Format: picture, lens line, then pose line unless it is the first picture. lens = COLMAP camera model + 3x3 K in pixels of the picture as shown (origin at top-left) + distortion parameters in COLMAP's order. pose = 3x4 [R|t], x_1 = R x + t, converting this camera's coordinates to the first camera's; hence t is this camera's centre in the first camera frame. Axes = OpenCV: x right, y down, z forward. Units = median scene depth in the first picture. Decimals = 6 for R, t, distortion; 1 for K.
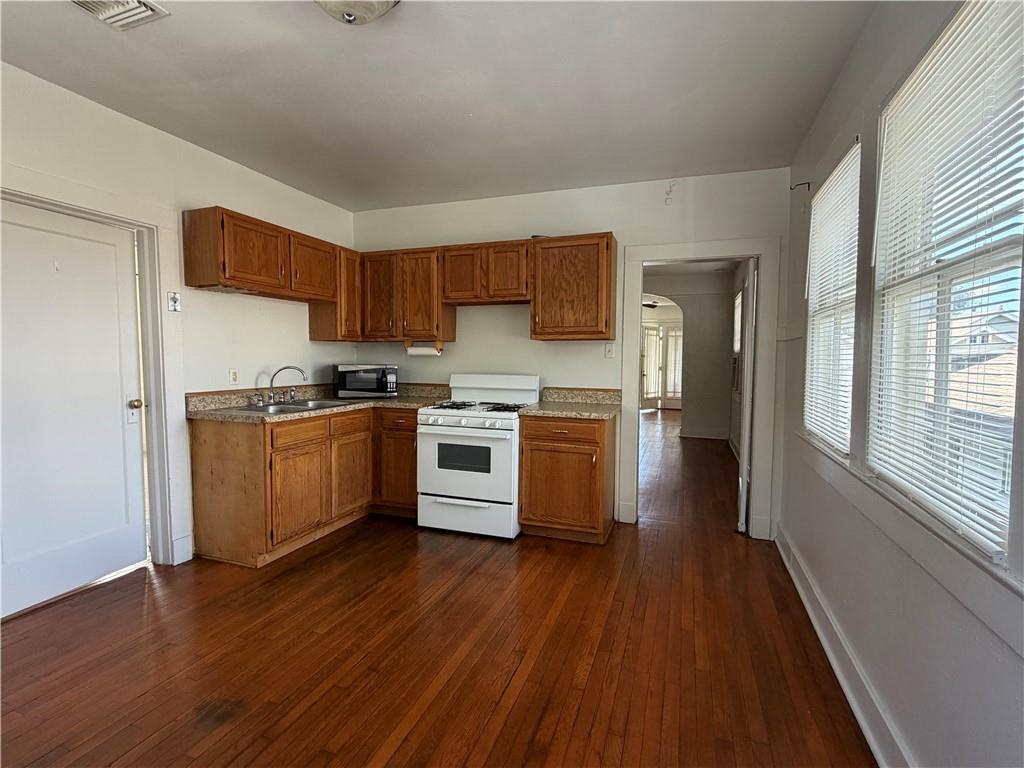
lens RADIAL K [[489.9, 0, 507.7], [0, 489.9, 386.4], [0, 0, 1]] dist [0.000881, 0.000139]
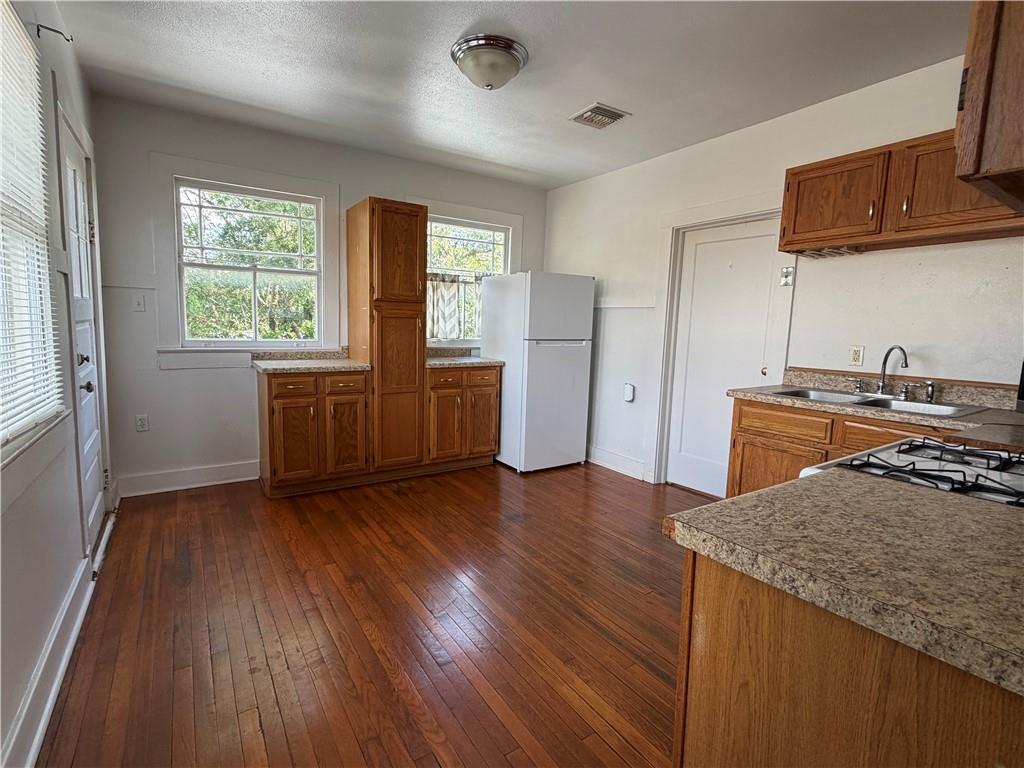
lens RADIAL K [[489.9, 0, 507.7], [0, 489.9, 386.4], [0, 0, 1]] dist [0.000881, 0.000139]
pose [[-0.596031, 0.070975, -0.799819, 0.401634], [-0.082534, 0.985395, 0.148948, -0.039040], [0.798709, 0.154790, -0.581467, 0.915874]]
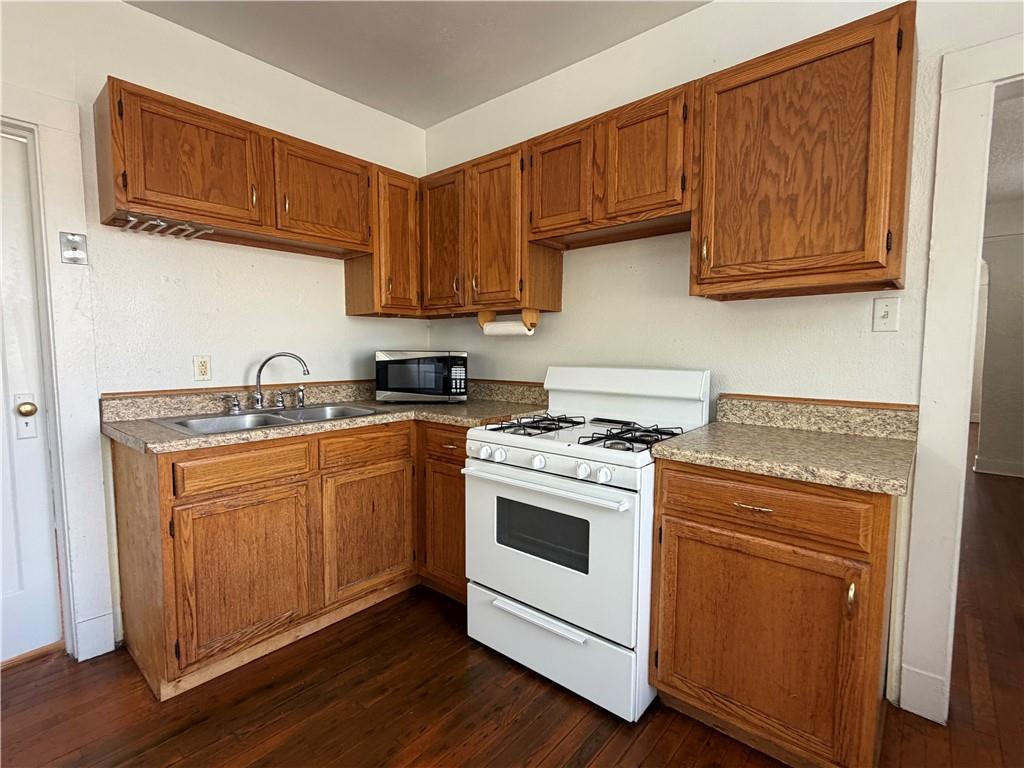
lens RADIAL K [[489.9, 0, 507.7], [0, 489.9, 386.4], [0, 0, 1]] dist [0.000881, 0.000139]
pose [[0.934052, 0.020891, -0.356525, 0.052150], [-0.015720, 0.999725, 0.017397, -0.011913], [0.356790, -0.010645, 0.934124, 0.478825]]
